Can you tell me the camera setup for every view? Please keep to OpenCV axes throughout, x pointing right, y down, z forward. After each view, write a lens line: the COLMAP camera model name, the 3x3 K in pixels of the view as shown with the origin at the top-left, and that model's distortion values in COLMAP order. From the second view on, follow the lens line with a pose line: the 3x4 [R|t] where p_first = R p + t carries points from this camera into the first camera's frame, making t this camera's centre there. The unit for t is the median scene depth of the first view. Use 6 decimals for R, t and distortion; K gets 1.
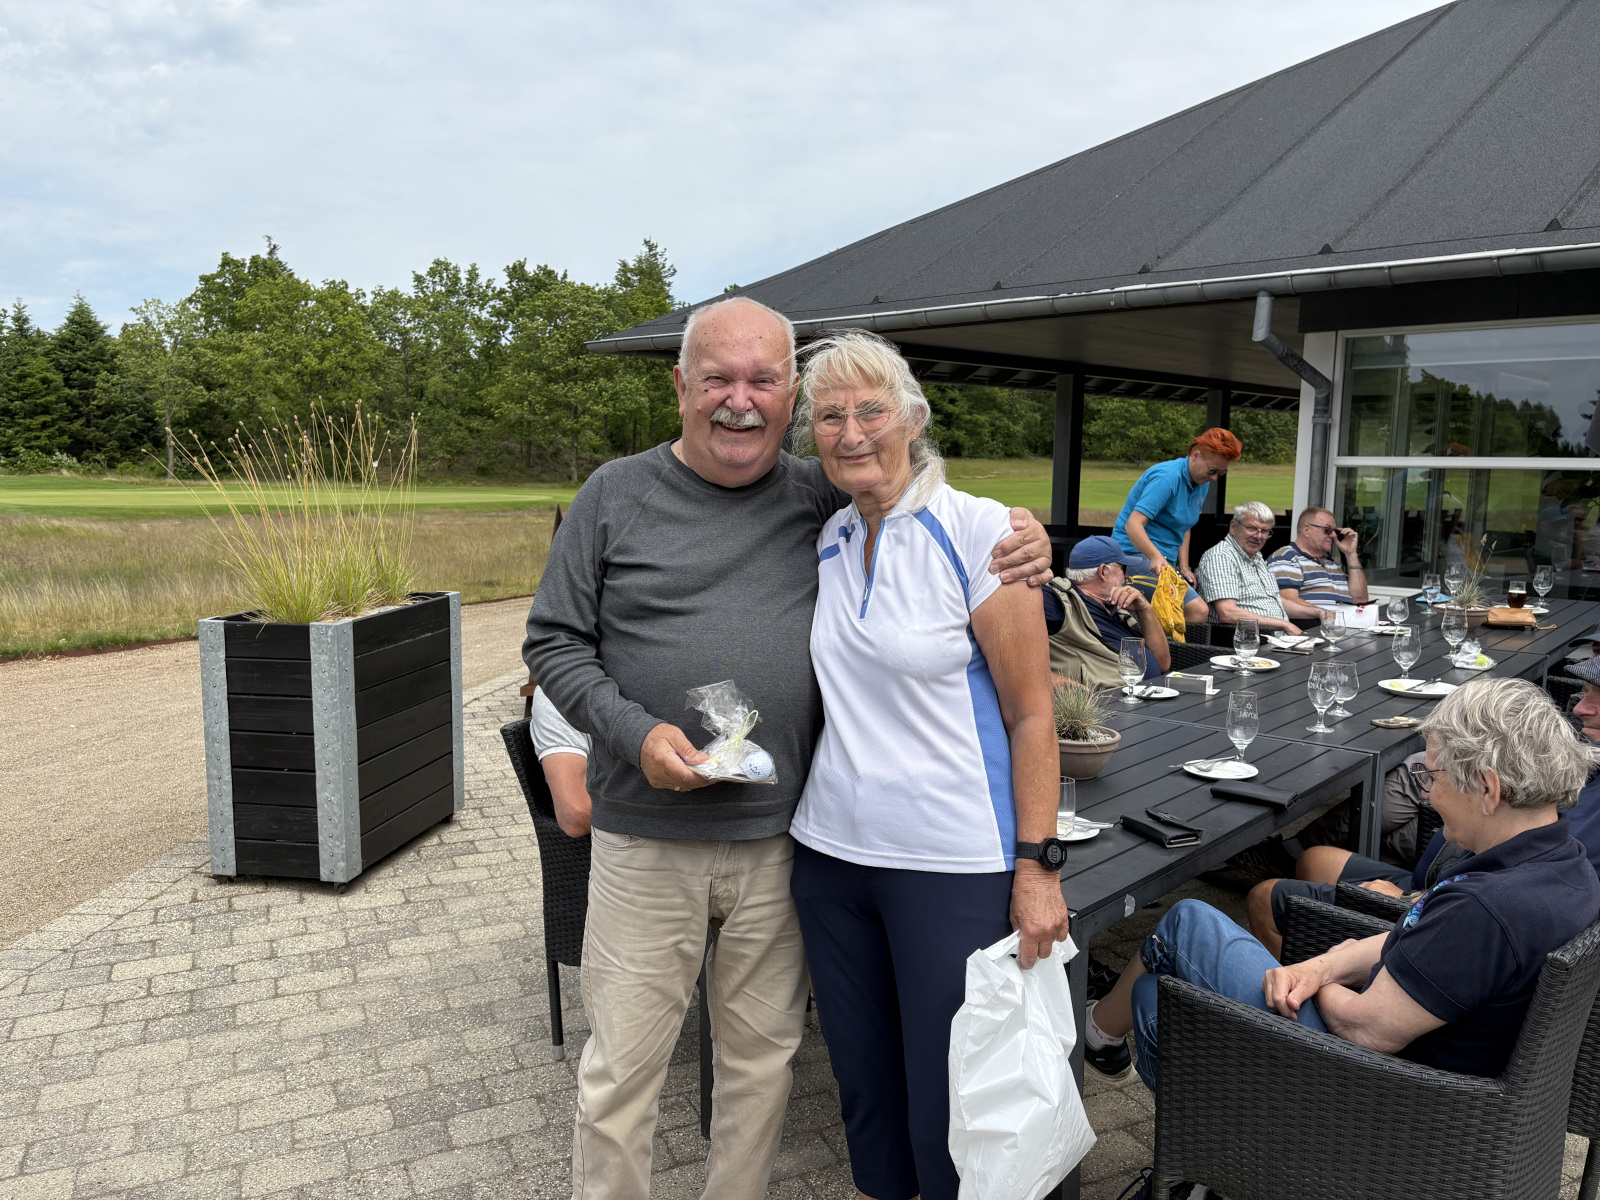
lens RADIAL K [[1236.8, 0, 782.3], [0, 1236.8, 618.8], [0, 0, 1]] dist [0.044352, -0.058502]
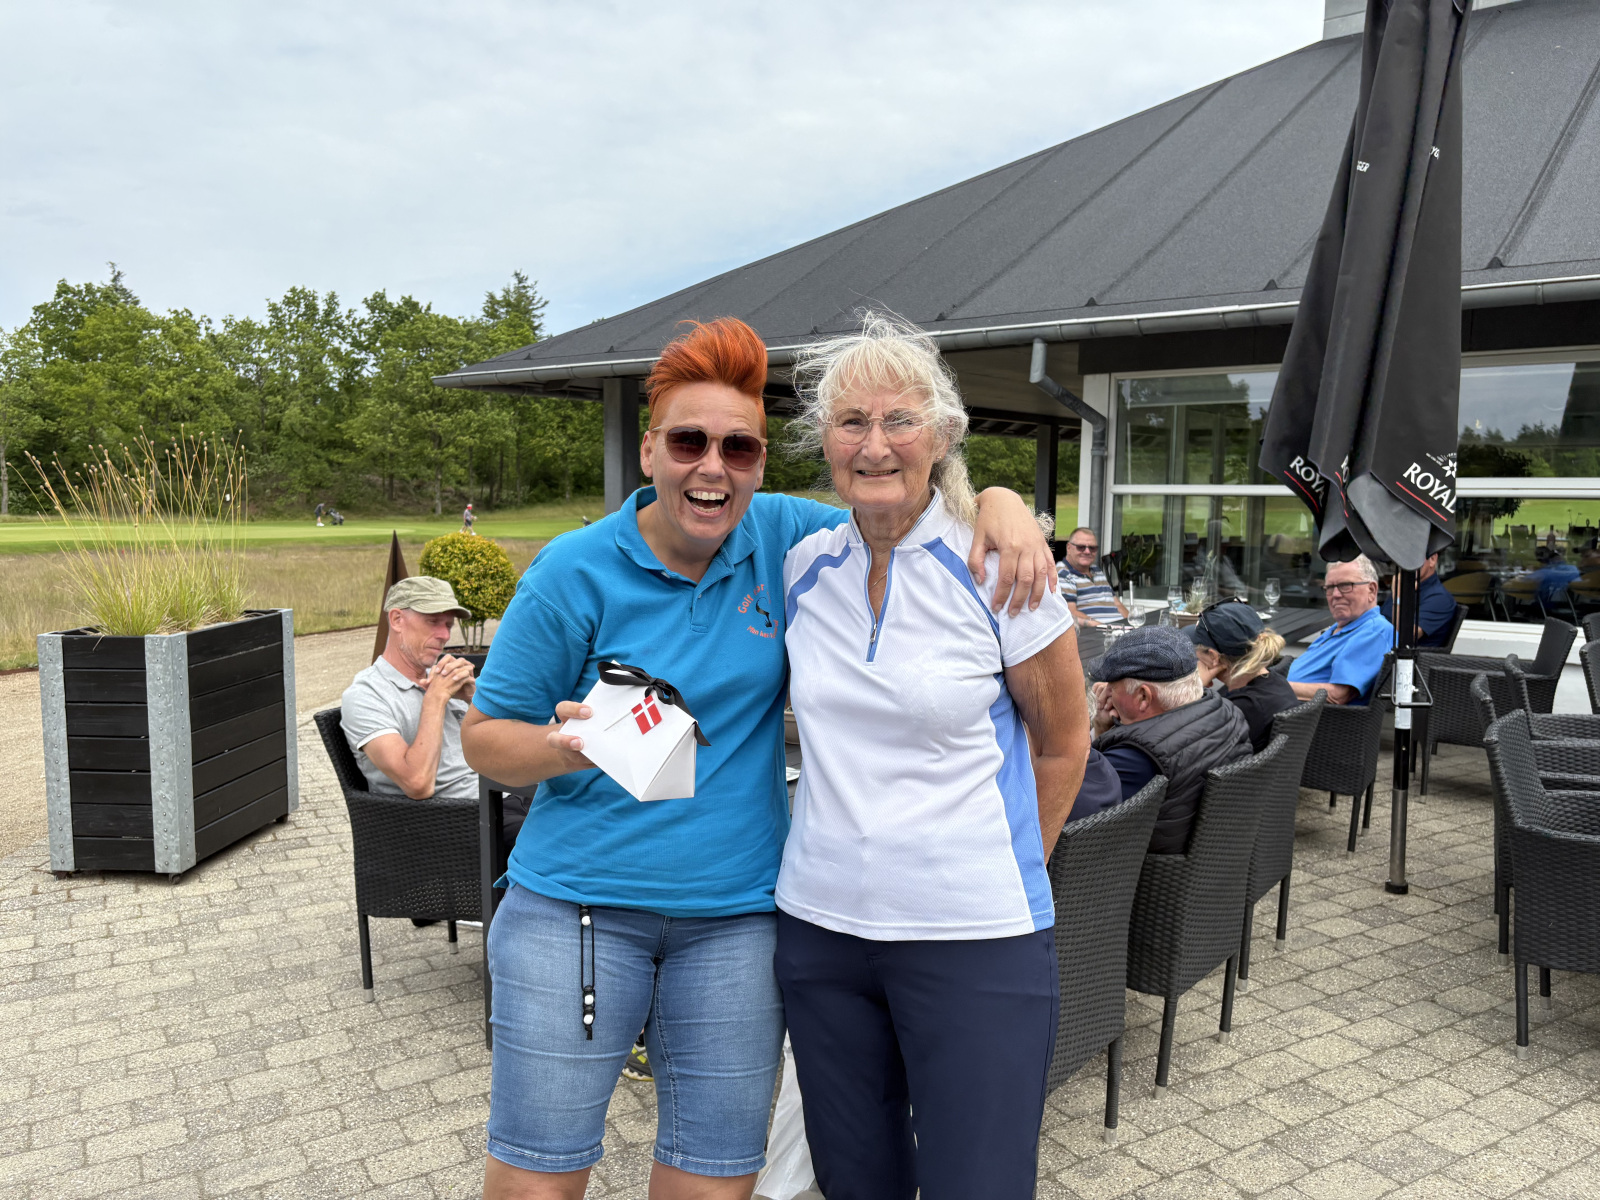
lens RADIAL K [[1236.8, 0, 782.3], [0, 1236.8, 618.8], [0, 0, 1]] dist [0.044352, -0.058502]
pose [[0.994772, -0.012650, 0.101330, 0.054850], [0.015276, 0.999566, -0.025180, 0.020876], [-0.100968, 0.026596, 0.994534, -0.120678]]
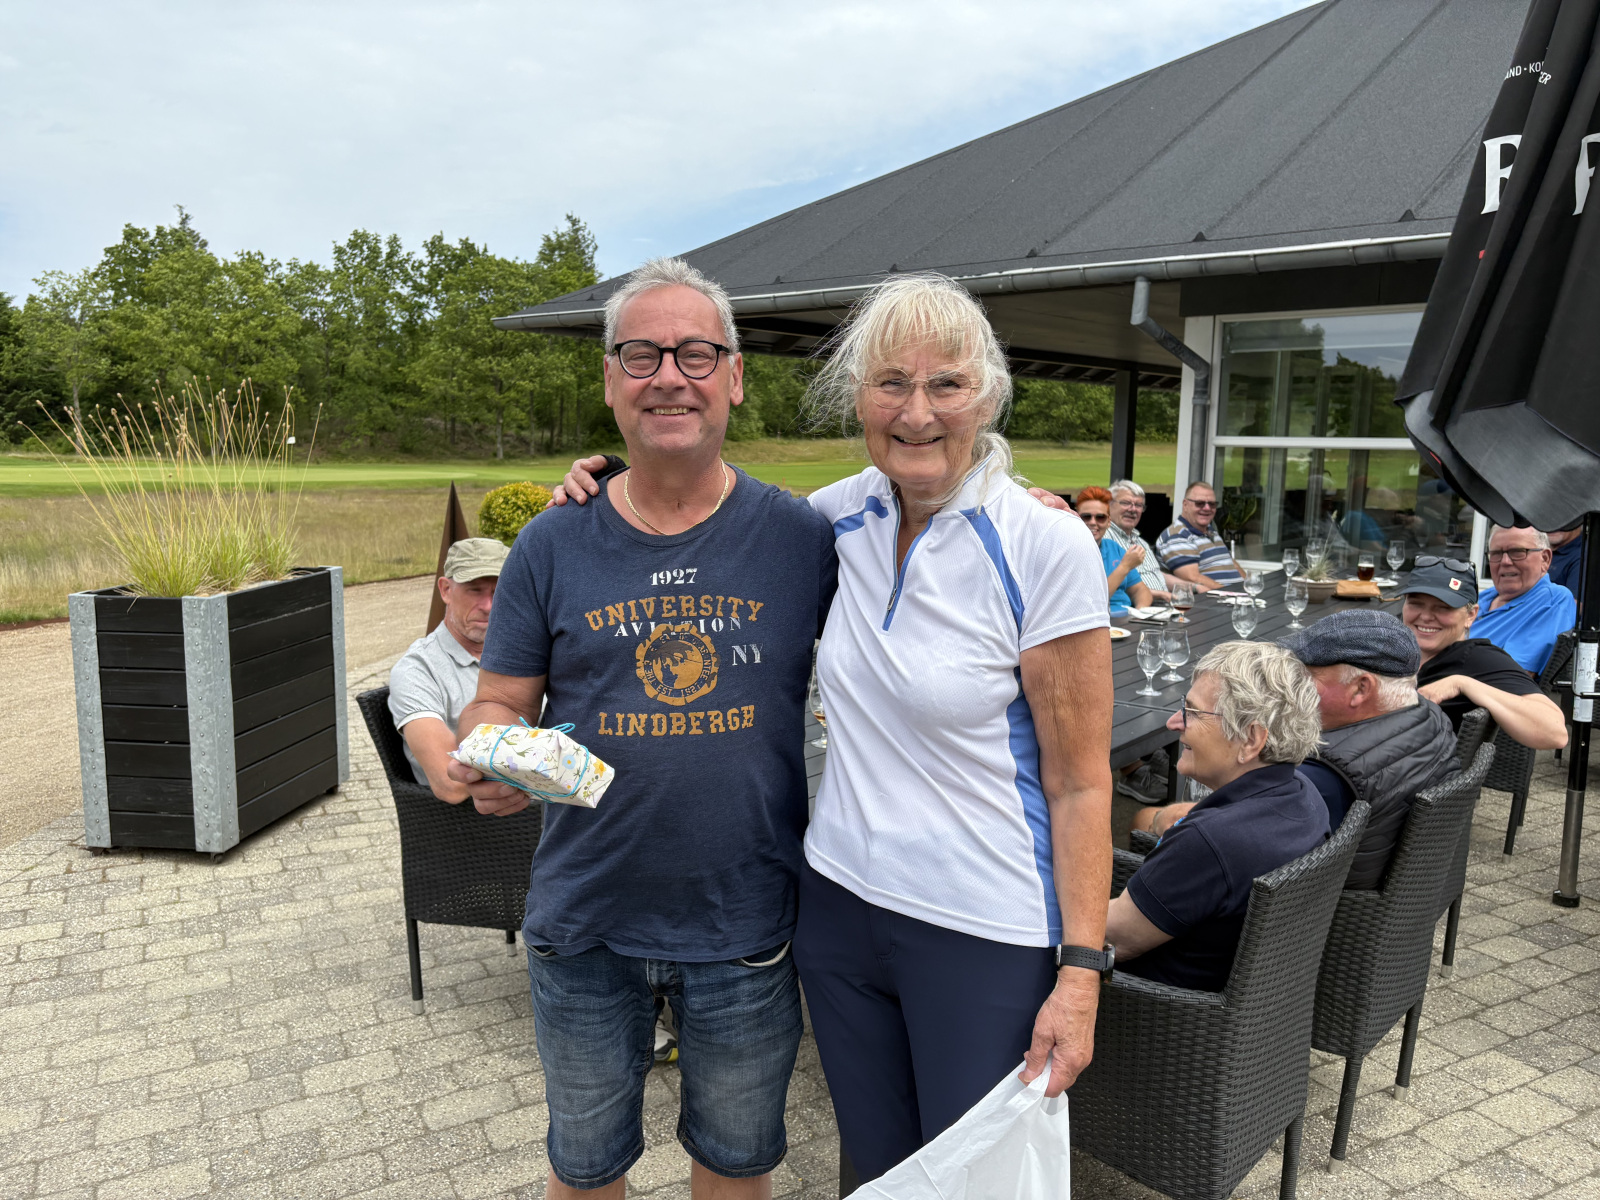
lens RADIAL K [[1236.8, 0, 782.3], [0, 1236.8, 618.8], [0, 0, 1]] dist [0.044352, -0.058502]
pose [[0.998460, -0.003772, 0.055352, 0.041430], [0.002831, 0.999850, 0.017074, 0.004596], [-0.055408, -0.016891, 0.998321, -0.029721]]
